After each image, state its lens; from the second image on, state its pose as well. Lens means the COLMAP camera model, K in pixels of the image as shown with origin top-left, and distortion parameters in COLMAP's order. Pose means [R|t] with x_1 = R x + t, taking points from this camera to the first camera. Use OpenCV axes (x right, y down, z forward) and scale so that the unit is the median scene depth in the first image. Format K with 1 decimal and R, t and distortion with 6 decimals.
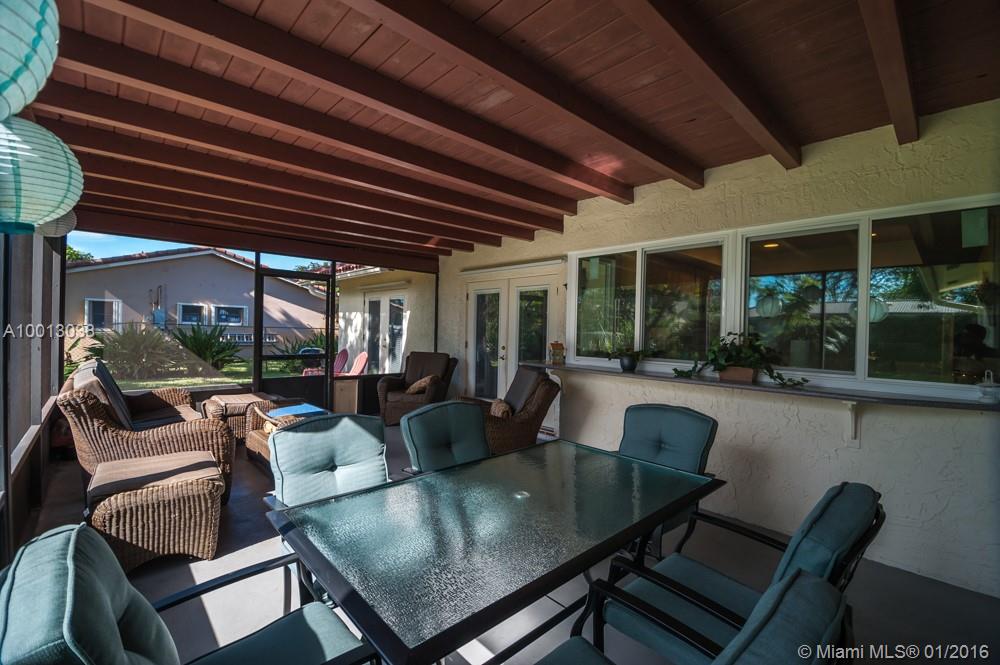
lens RADIAL K [[433.5, 0, 498.8], [0, 433.5, 333.4], [0, 0, 1]] dist [-0.015185, -0.000257]
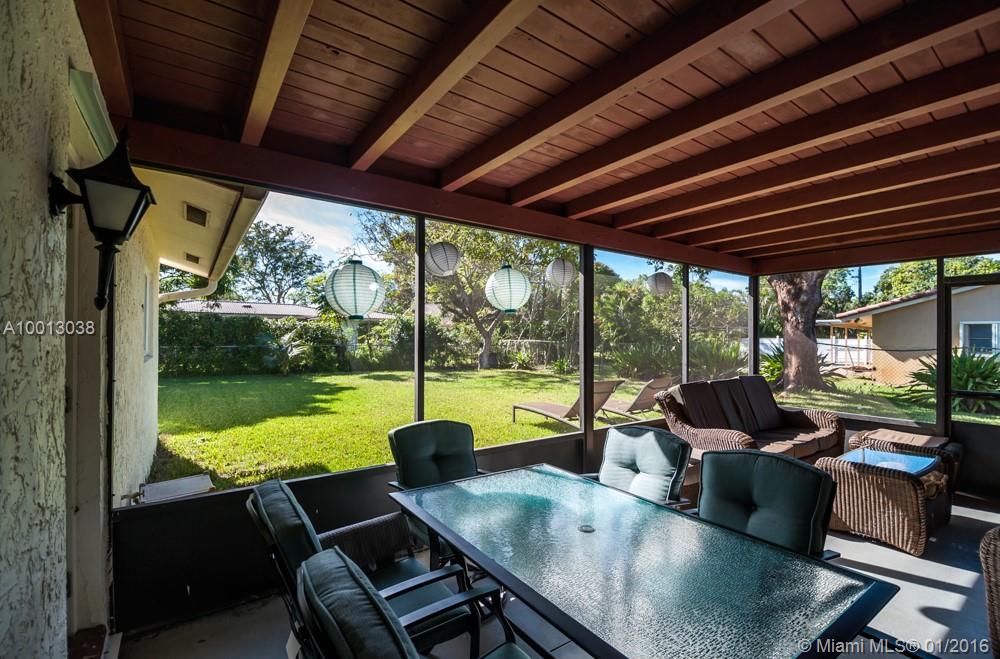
lens RADIAL K [[433.5, 0, 496.2], [0, 433.5, 326.9], [0, 0, 1]] dist [-0.015185, -0.000257]
pose [[-0.127239, -0.051035, -0.990558, 0.640493], [-0.020841, 0.998592, -0.048772, -0.011765], [0.991653, 0.014438, -0.128123, 0.571655]]
